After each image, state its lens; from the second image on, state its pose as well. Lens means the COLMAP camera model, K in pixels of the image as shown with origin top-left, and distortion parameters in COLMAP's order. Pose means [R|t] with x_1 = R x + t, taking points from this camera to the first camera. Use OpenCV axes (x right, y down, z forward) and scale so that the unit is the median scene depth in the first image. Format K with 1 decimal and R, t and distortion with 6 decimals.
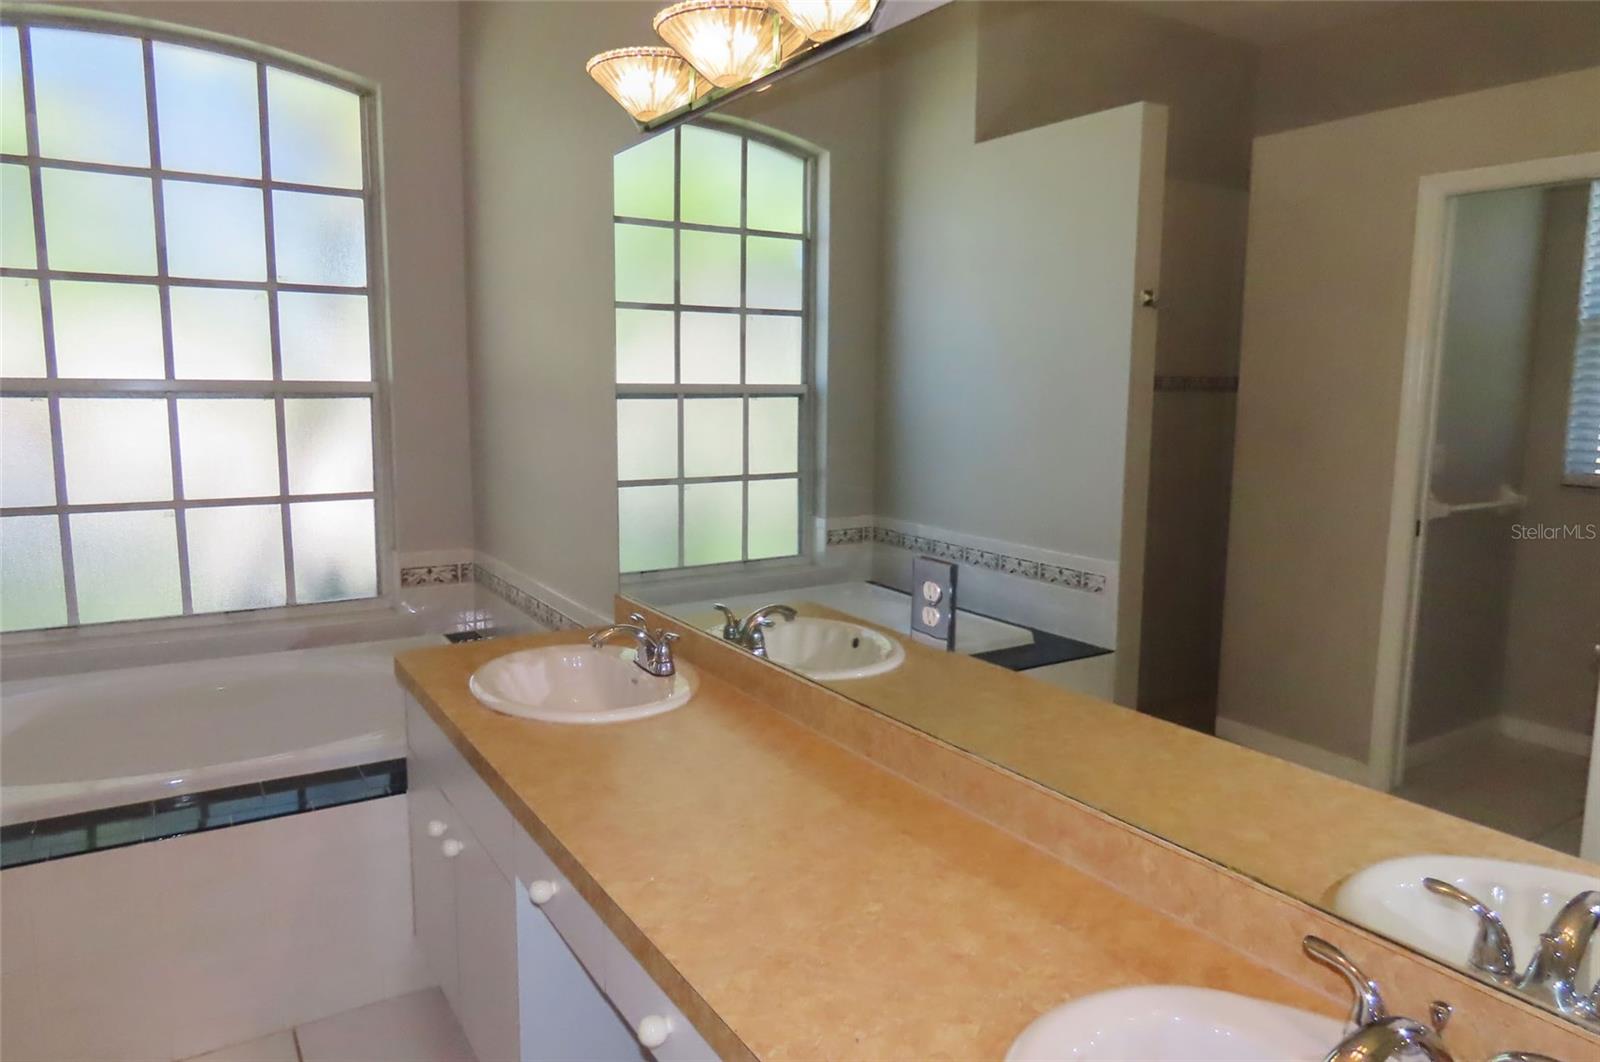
lens RADIAL K [[1024.4, 0, 789.6], [0, 1024.4, 530.4], [0, 0, 1]] dist [-0.003874, 0.001321]
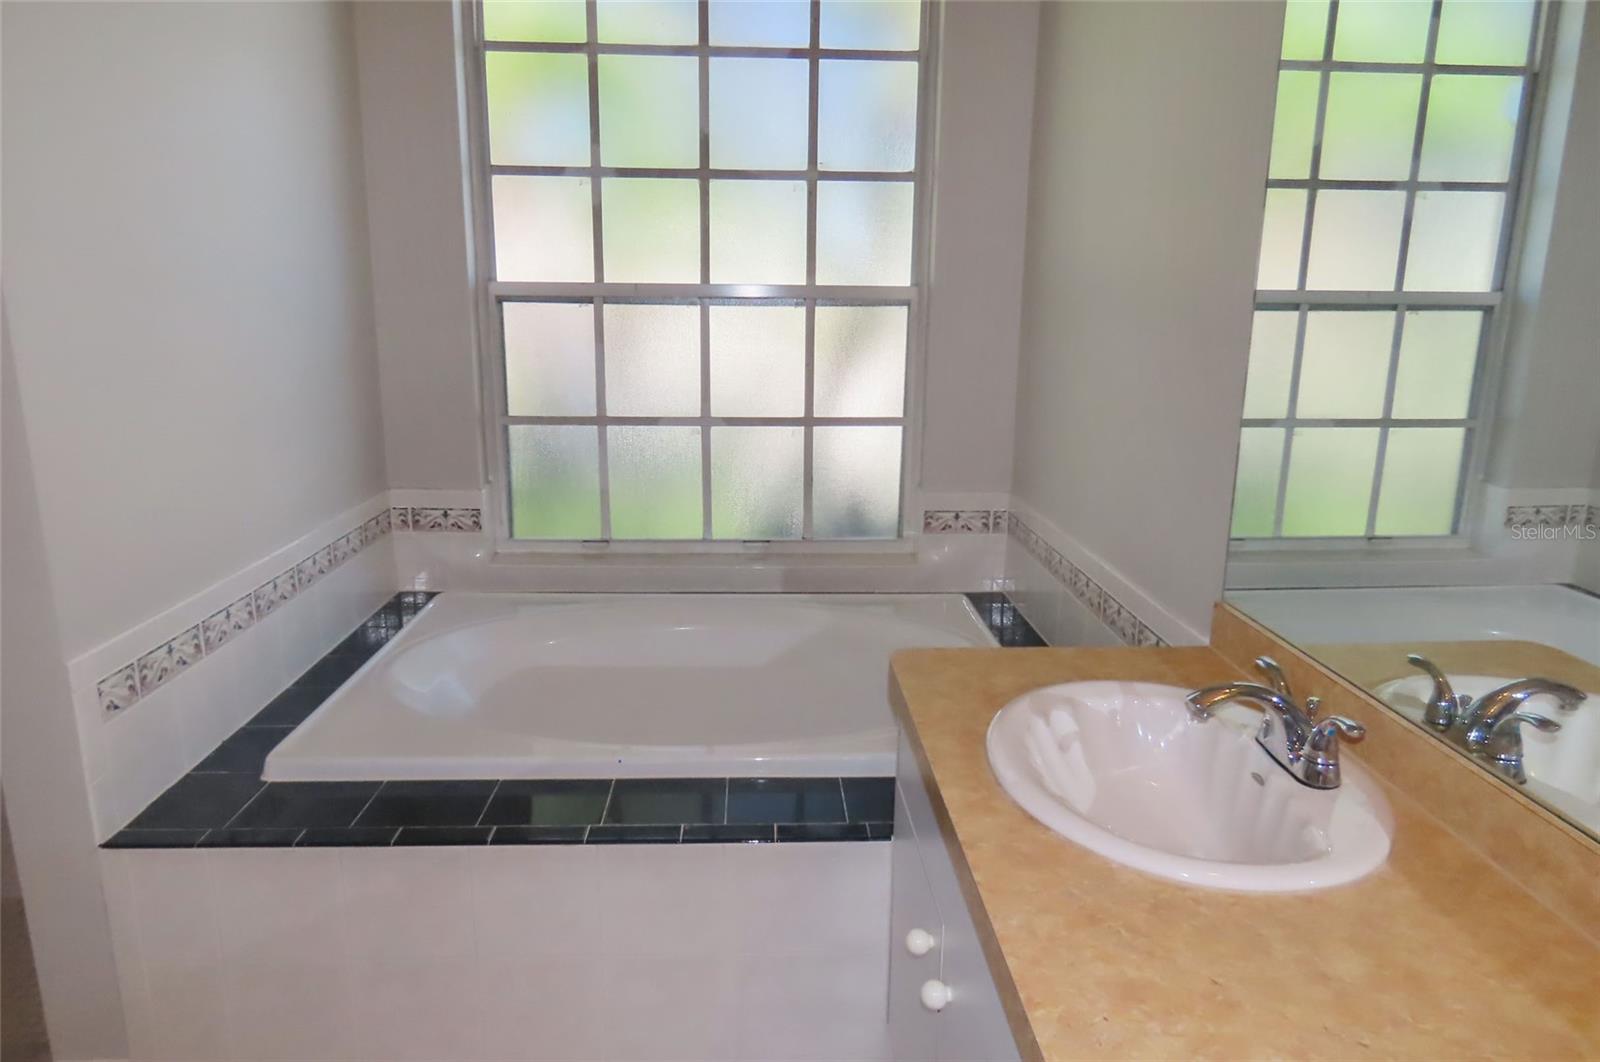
lens RADIAL K [[1024.4, 0, 789.6], [0, 1024.4, 530.4], [0, 0, 1]] dist [-0.003874, 0.001321]
pose [[0.869463, 0.106662, -0.482346, -0.067287], [-0.070611, 0.993220, 0.092351, -0.017095], [0.488926, -0.046237, 0.871099, 0.209168]]
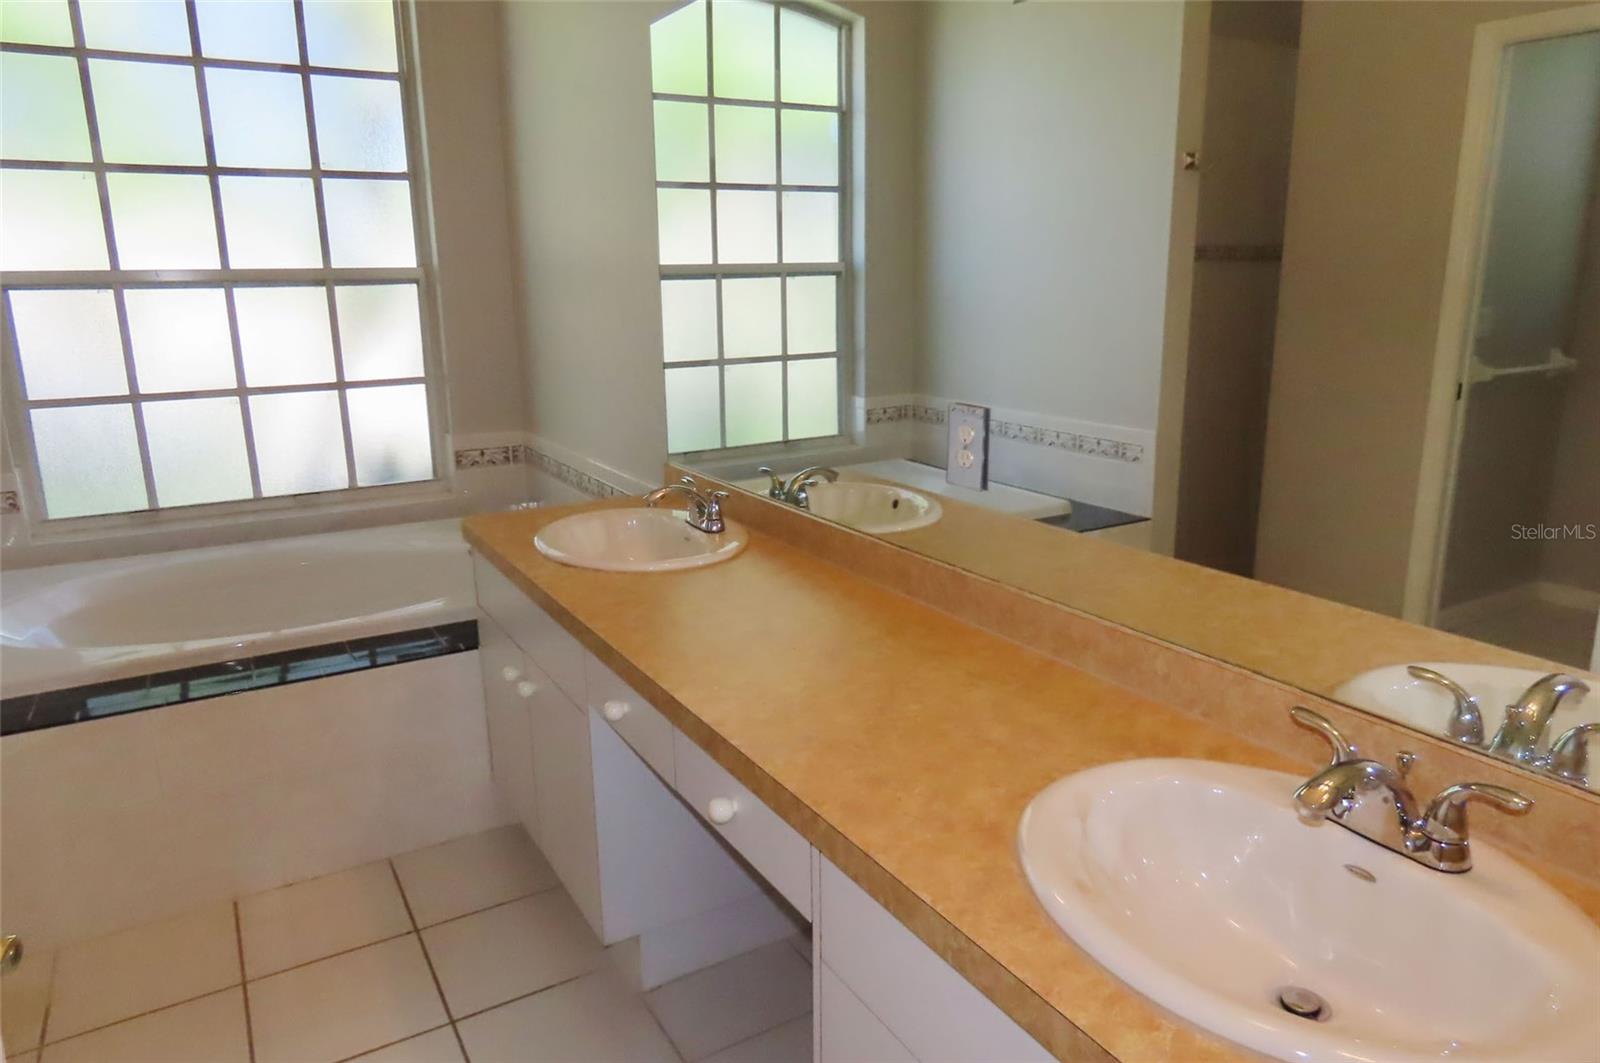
lens RADIAL K [[1030.6, 0, 793.0], [0, 1030.6, 529.9], [0, 0, 1]] dist [-0.008869, 0.002996]
pose [[0.999226, -0.016242, -0.035825, -0.001875], [0.019819, 0.994602, 0.101857, 0.017904], [0.033977, -0.102488, 0.994154, -0.033115]]
